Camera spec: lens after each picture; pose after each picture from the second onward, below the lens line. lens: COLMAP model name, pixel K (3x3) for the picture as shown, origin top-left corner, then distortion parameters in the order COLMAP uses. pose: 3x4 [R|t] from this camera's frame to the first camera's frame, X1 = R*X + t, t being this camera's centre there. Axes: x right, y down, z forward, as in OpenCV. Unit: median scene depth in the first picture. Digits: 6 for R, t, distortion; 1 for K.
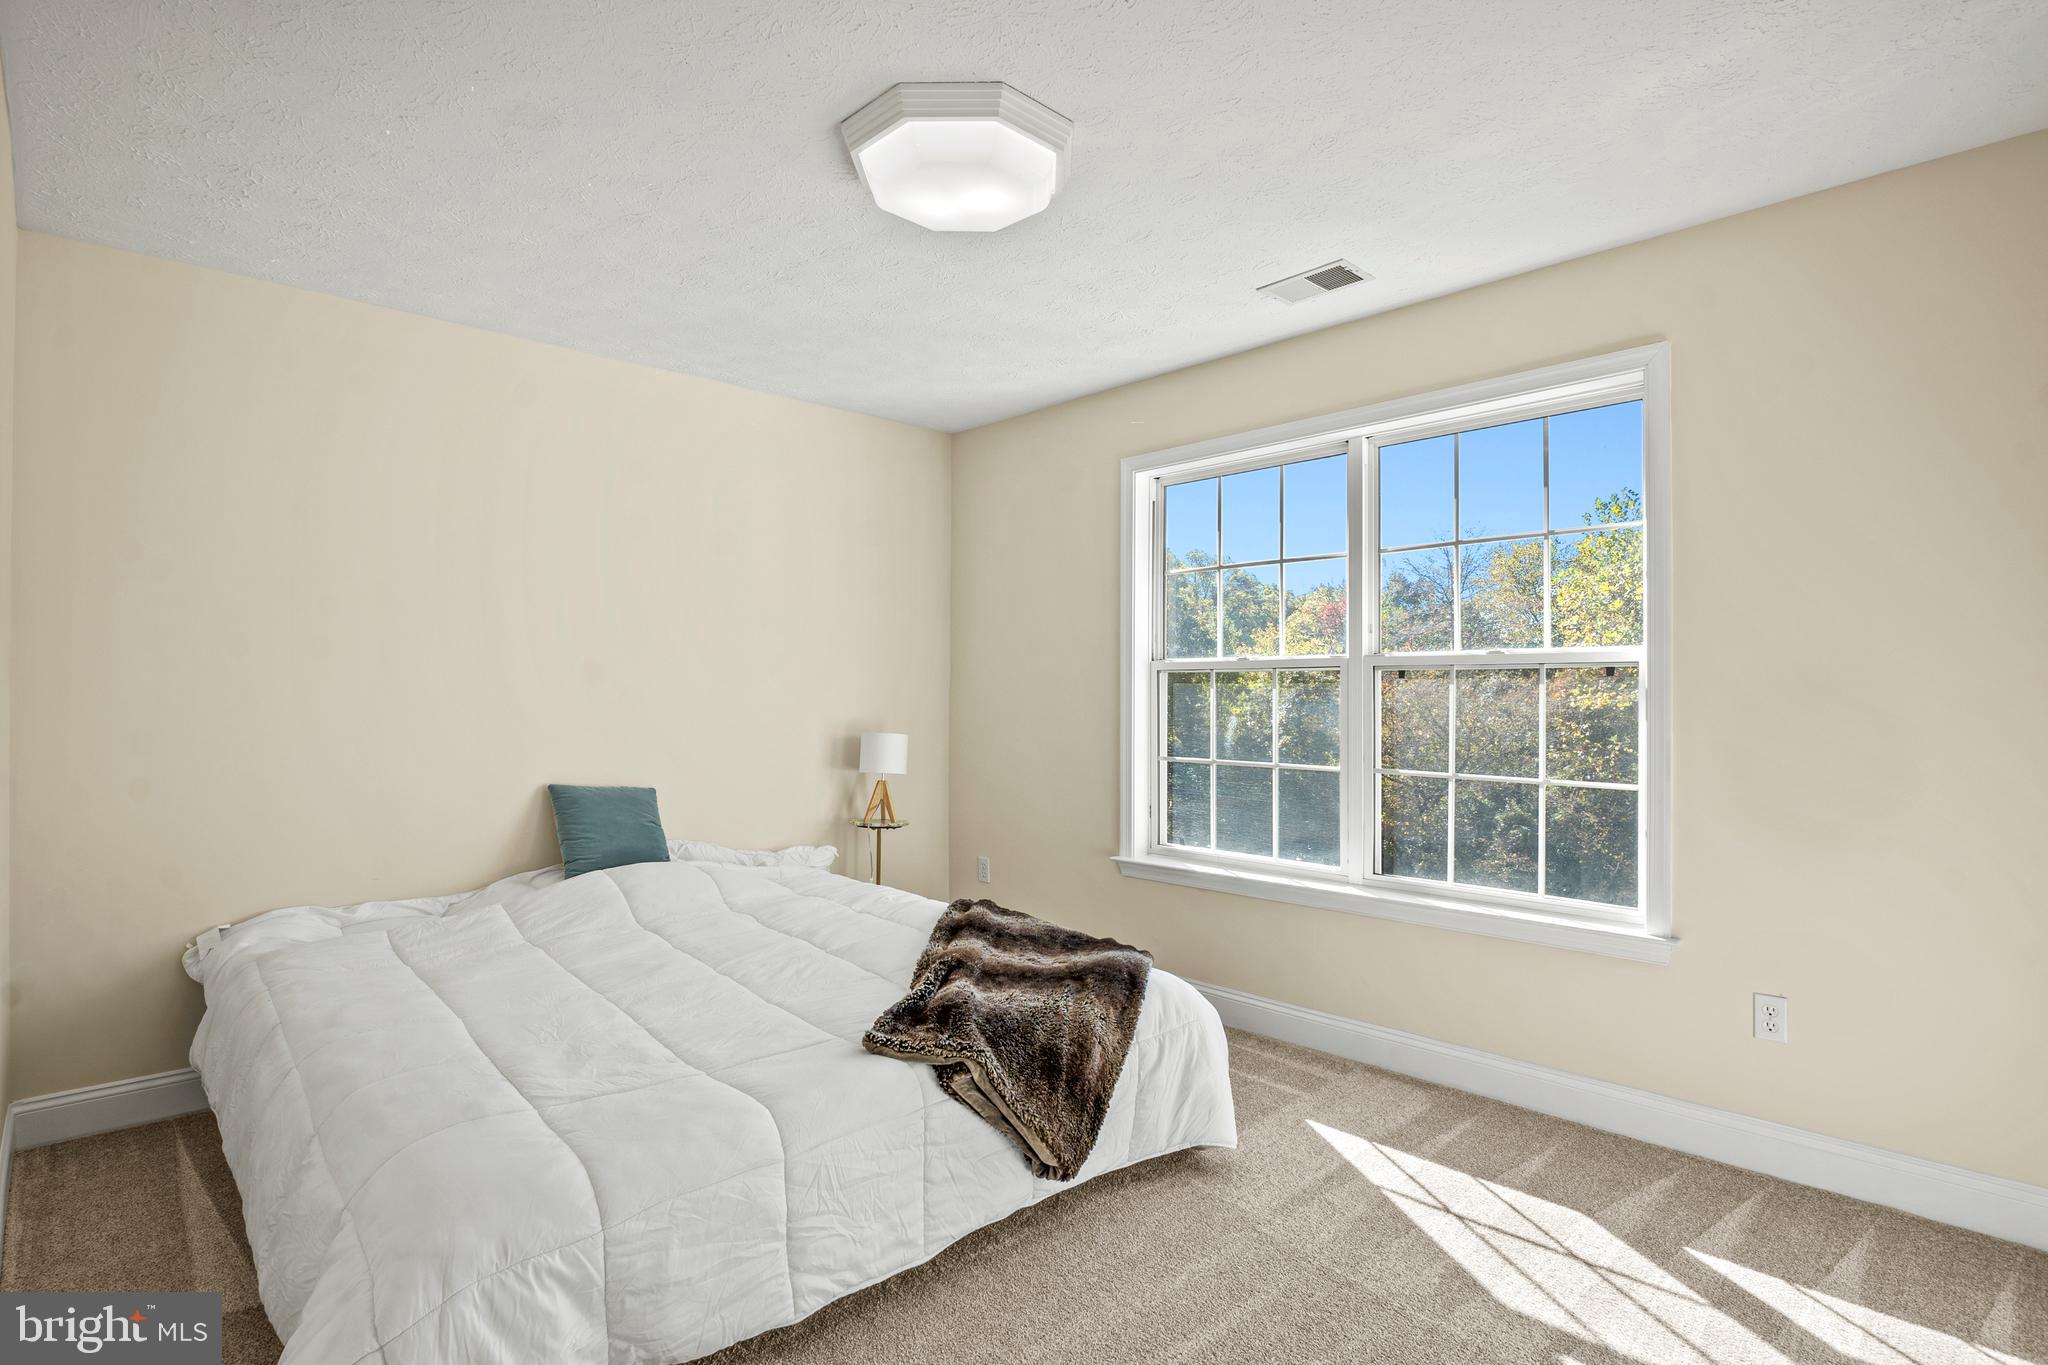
lens RADIAL K [[1098.7, 0, 917.4], [0, 1098.7, 688.0], [0, 0, 1]] dist [-0.000075, -0.000350]
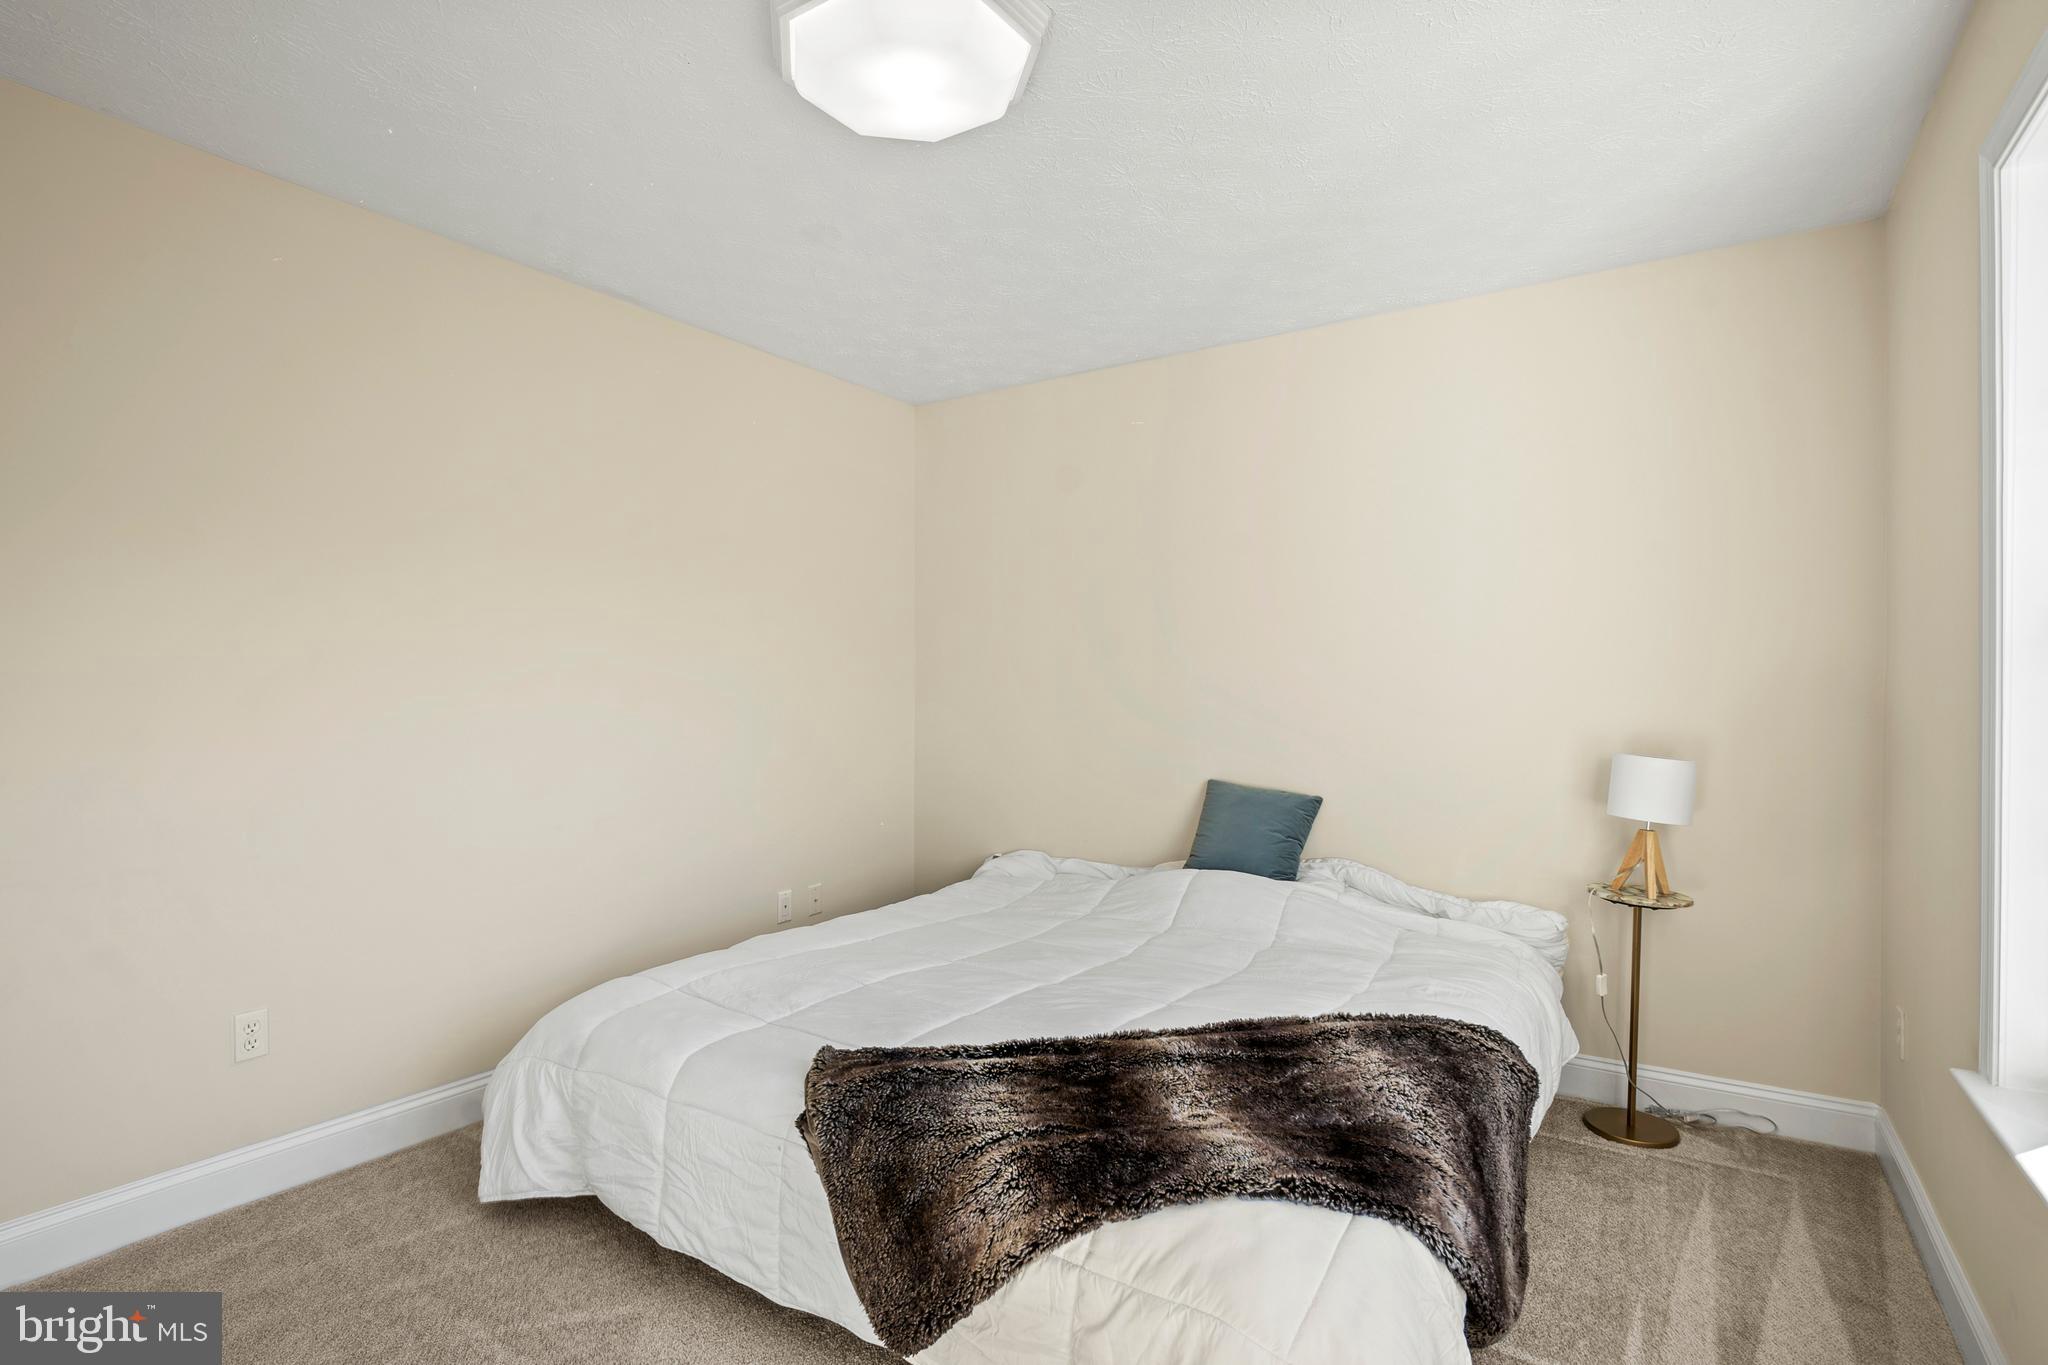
lens RADIAL K [[1012.7, 0, 980.6], [0, 1012.7, 668.9], [0, 0, 1]] dist [-0.001478, -0.007131]
pose [[0.216833, -0.011327, -0.976143, 0.722673], [0.000937, 0.999935, -0.011395, -0.004955], [0.976208, 0.001556, 0.216830, 0.799229]]
